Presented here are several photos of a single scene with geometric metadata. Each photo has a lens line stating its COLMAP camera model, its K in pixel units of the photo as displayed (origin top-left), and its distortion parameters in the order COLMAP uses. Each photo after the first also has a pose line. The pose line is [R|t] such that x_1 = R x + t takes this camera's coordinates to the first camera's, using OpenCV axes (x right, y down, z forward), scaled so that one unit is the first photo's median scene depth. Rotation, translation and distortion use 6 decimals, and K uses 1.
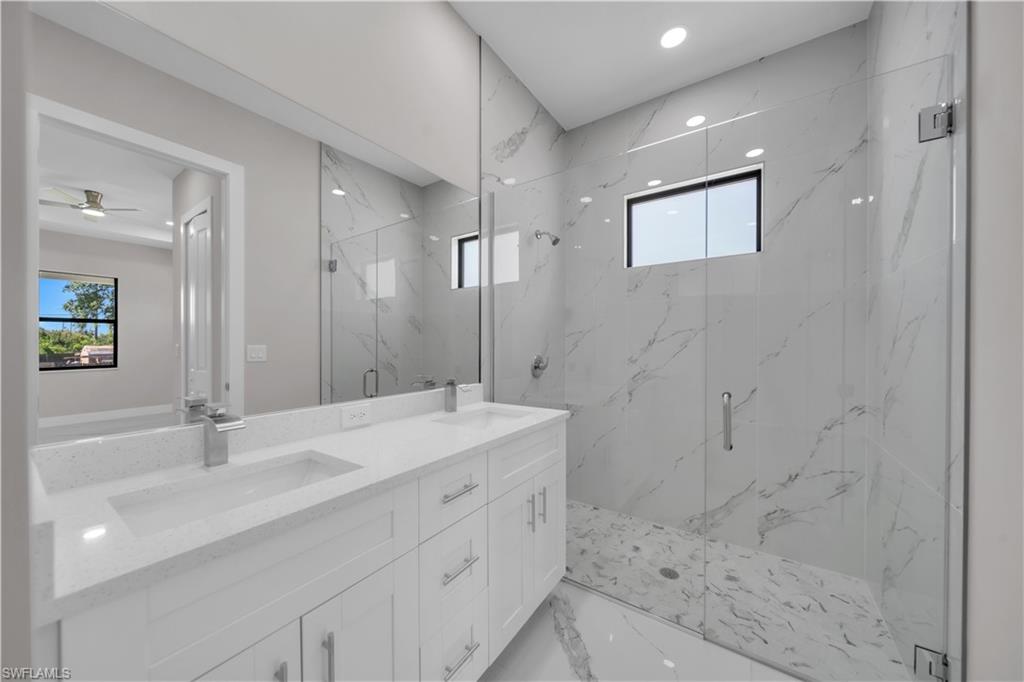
lens RADIAL K [[353.8, 0, 512.8], [0, 353.8, 346.1], [0, 0, 1]] dist [0.000998, 0.000032]
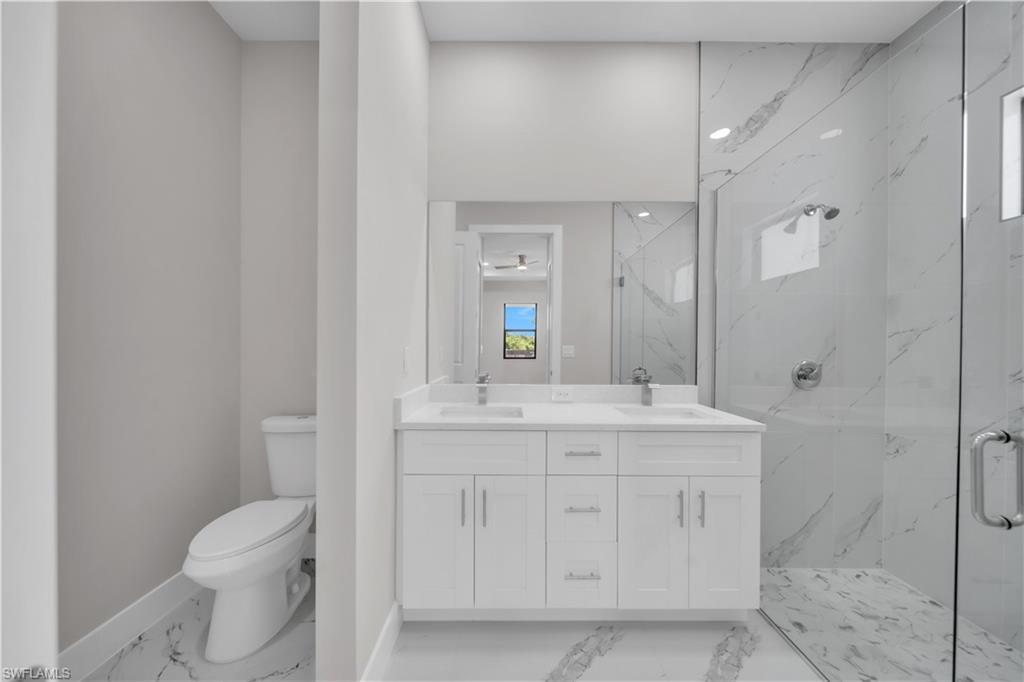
lens RADIAL K [[353.8, 0, 512.8], [0, 353.8, 346.1], [0, 0, 1]] dist [0.000998, 0.000032]
pose [[0.569244, 0.008477, -0.822125, 0.368831], [-0.012923, 0.999916, 0.001362, -0.000838], [0.822067, 0.009849, 0.569305, -0.003829]]
